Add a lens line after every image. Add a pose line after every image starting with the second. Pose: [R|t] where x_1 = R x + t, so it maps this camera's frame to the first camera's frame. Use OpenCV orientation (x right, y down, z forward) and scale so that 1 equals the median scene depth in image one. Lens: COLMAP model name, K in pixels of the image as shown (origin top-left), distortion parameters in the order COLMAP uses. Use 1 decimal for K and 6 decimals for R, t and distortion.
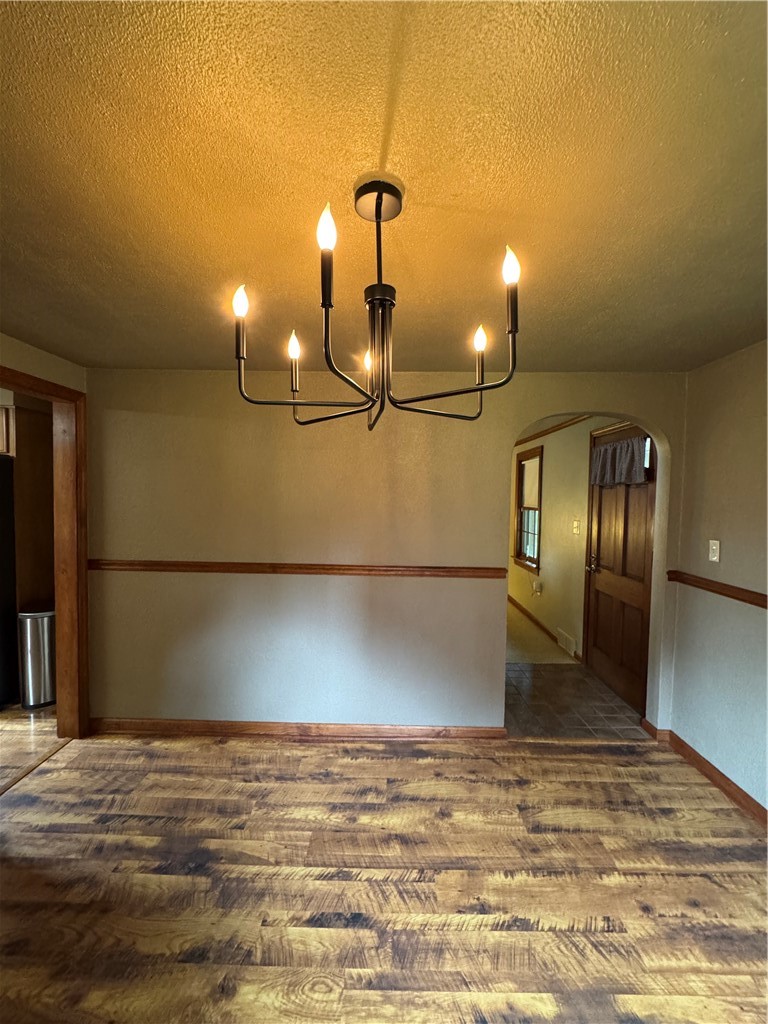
lens RADIAL K [[435.4, 0, 381.3], [0, 435.4, 517.2], [0, 0, 1]] dist [-0.002386, 0.000137]
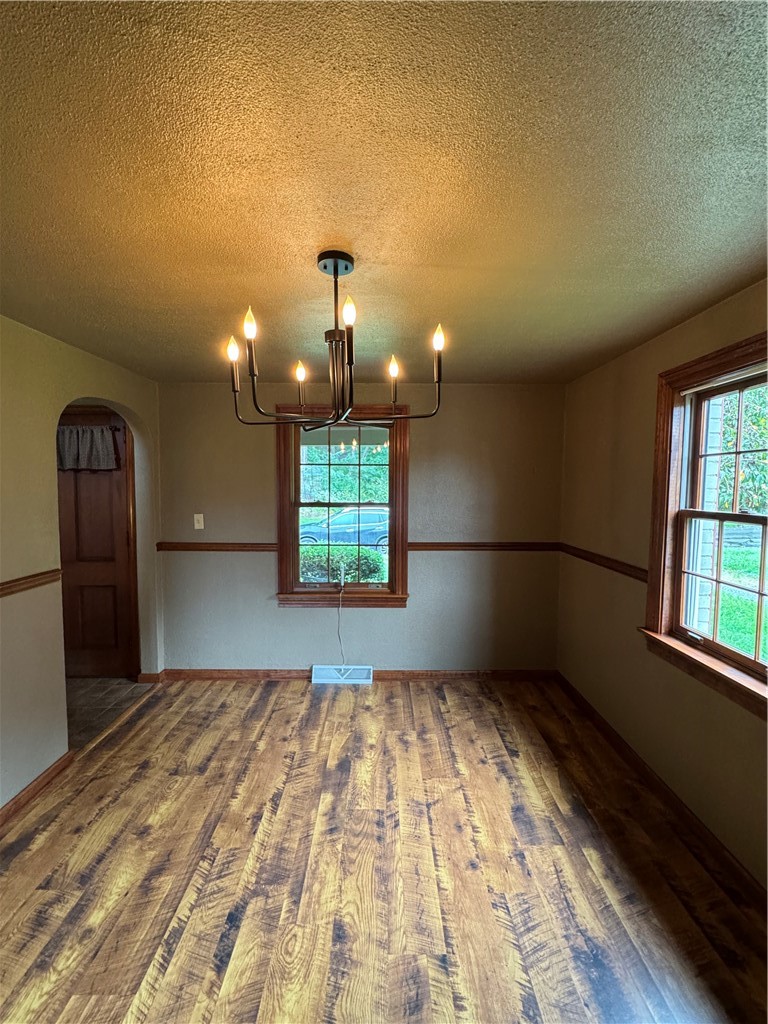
lens RADIAL K [[435.4, 0, 384.8], [0, 435.4, 510.2], [0, 0, 1]] dist [-0.002386, 0.000137]
pose [[-0.017897, -0.073927, 0.997103, -0.862498], [0.046551, 0.996120, 0.074690, -0.048020], [-0.998756, 0.047753, -0.014386, 0.553149]]
